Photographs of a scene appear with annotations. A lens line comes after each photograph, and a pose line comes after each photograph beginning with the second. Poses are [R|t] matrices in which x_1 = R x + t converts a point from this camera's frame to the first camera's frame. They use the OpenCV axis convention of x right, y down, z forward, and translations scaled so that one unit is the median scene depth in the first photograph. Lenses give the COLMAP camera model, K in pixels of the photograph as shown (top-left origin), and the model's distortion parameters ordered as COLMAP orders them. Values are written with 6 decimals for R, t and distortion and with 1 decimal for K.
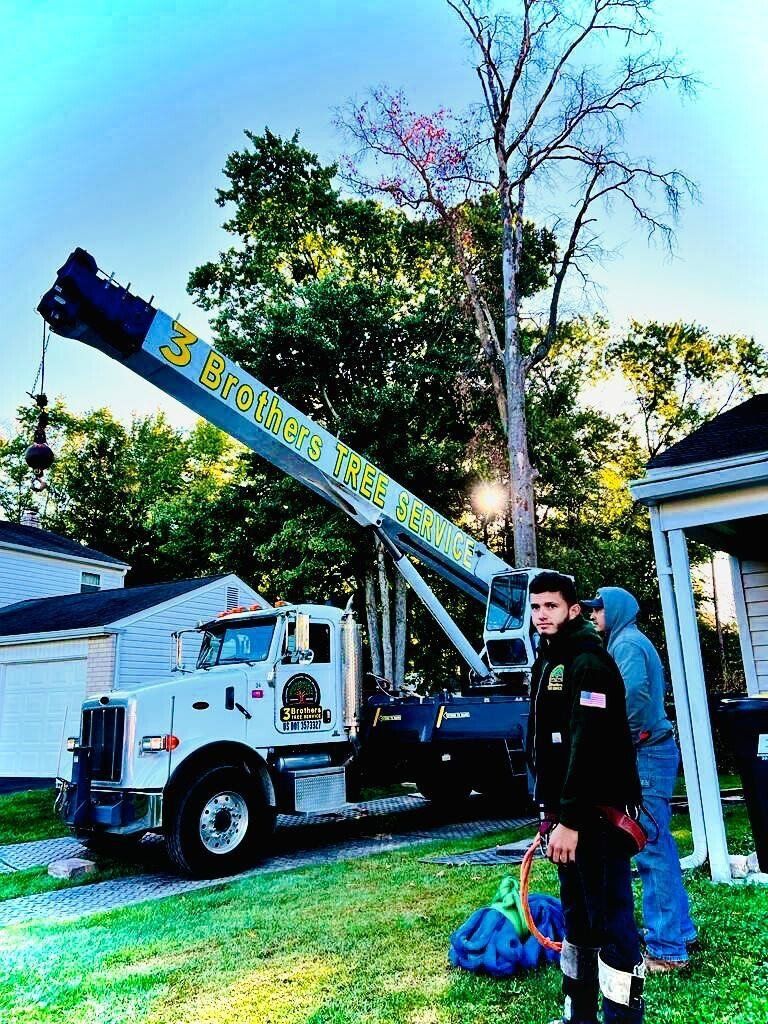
lens RADIAL K [[795.5, 0, 384.0], [0, 795.5, 512.0], [0, 0, 1]] dist [-0.004281, -0.054070]
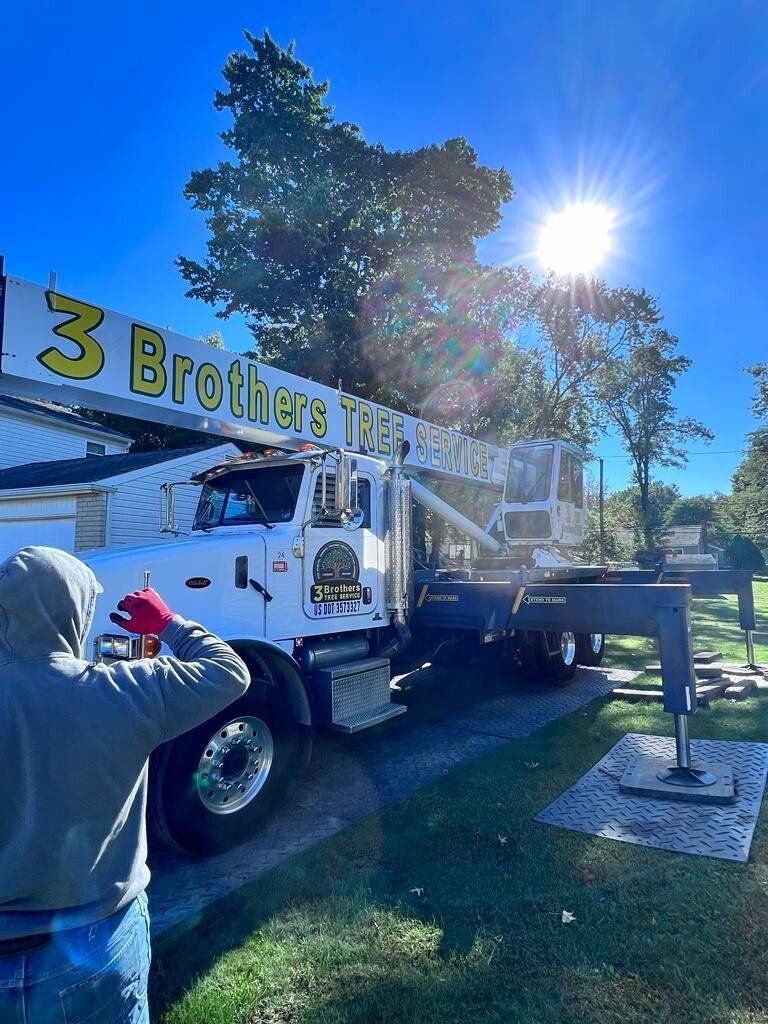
lens RADIAL K [[500.9, 0, 382.2], [0, 500.9, 526.5], [0, 0, 1]] dist [-0.024869, -0.000658]
pose [[0.991224, 0.034835, 0.127524, -0.122611], [-0.056108, 0.984320, 0.167233, 0.108793], [-0.119698, -0.172920, 0.977635, 0.535892]]
